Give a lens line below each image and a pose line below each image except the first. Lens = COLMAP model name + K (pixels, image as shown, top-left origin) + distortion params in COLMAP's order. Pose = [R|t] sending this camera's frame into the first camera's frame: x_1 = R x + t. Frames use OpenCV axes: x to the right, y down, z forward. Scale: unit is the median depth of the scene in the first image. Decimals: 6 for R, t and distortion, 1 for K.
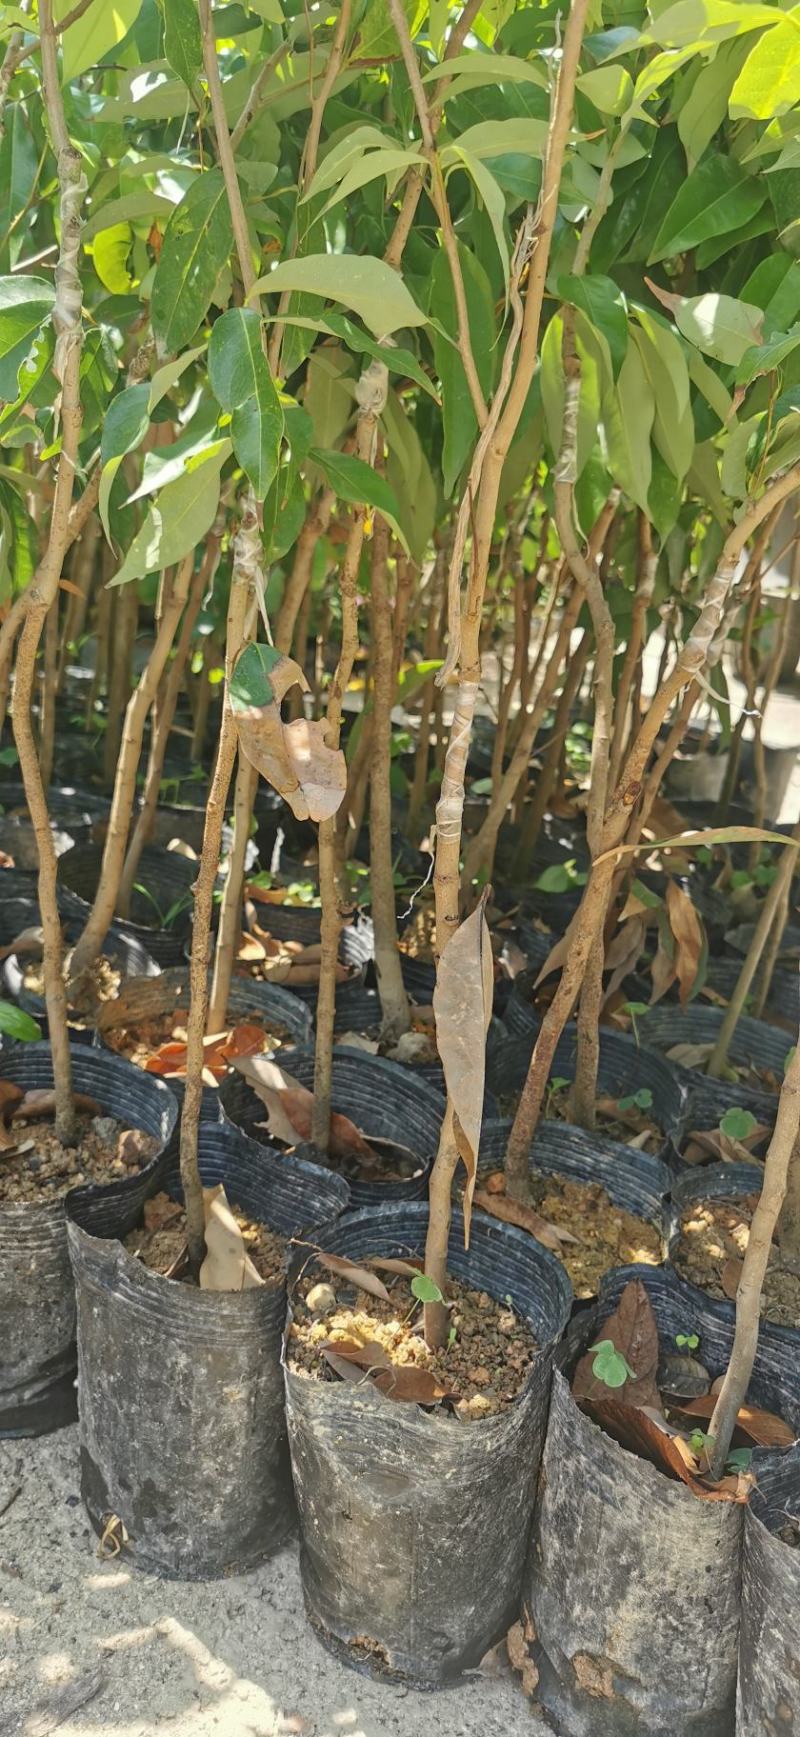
lens RADIAL K [[1464.5, 0, 457.2], [0, 1464.5, 869.8], [0, 0, 1]] dist [0.002163, -0.054064]
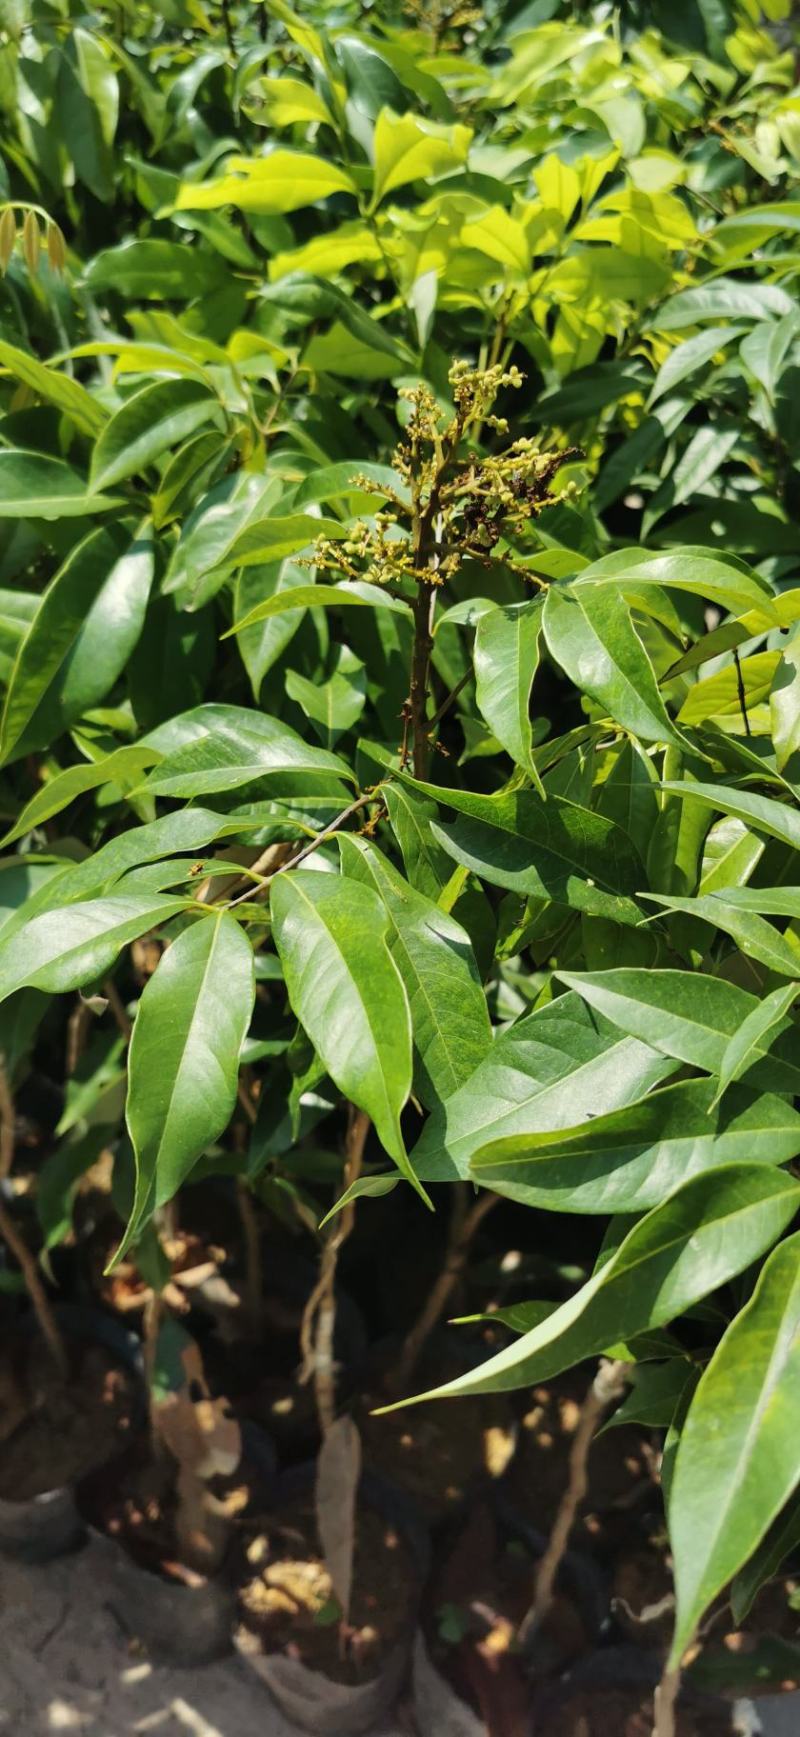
lens RADIAL K [[1464.5, 0, 457.2], [0, 1464.5, 869.8], [0, 0, 1]] dist [0.002163, -0.054064]
pose [[0.999838, -0.017038, -0.005882, 0.123526], [0.017993, 0.924227, 0.381419, -0.890893], [-0.001062, -0.381463, 0.924383, -0.090478]]
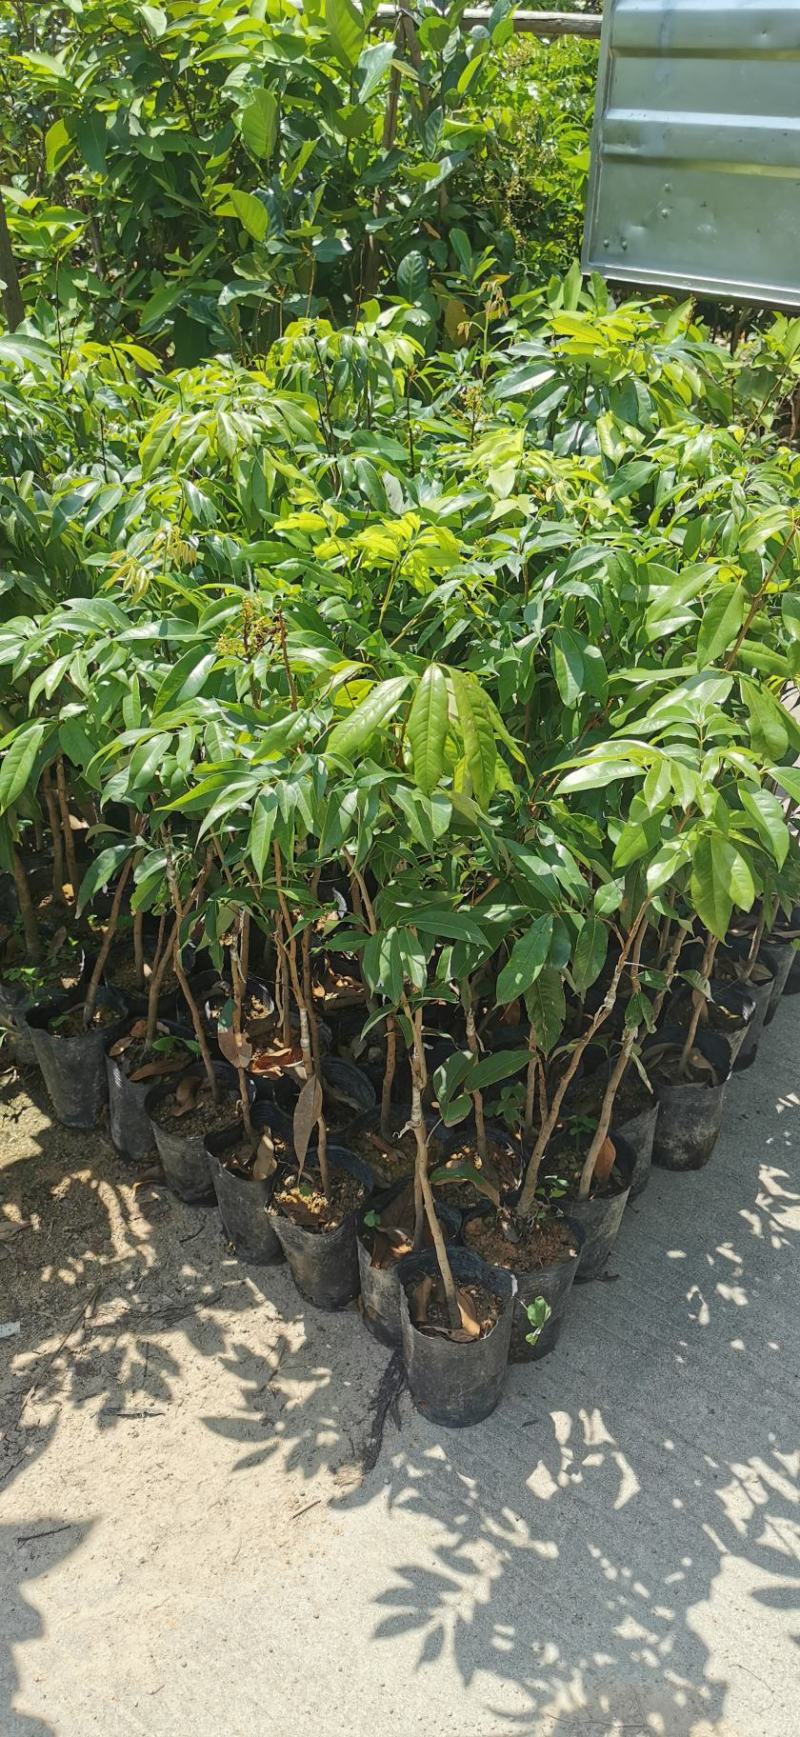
lens RADIAL K [[1464.5, 0, 457.2], [0, 1464.5, 869.8], [0, 0, 1]] dist [0.002163, -0.054064]
pose [[0.962479, 0.045377, -0.267536, 0.946187], [0.022217, 0.969432, 0.244352, -0.973757], [0.270446, -0.241127, 0.932050, -1.401597]]
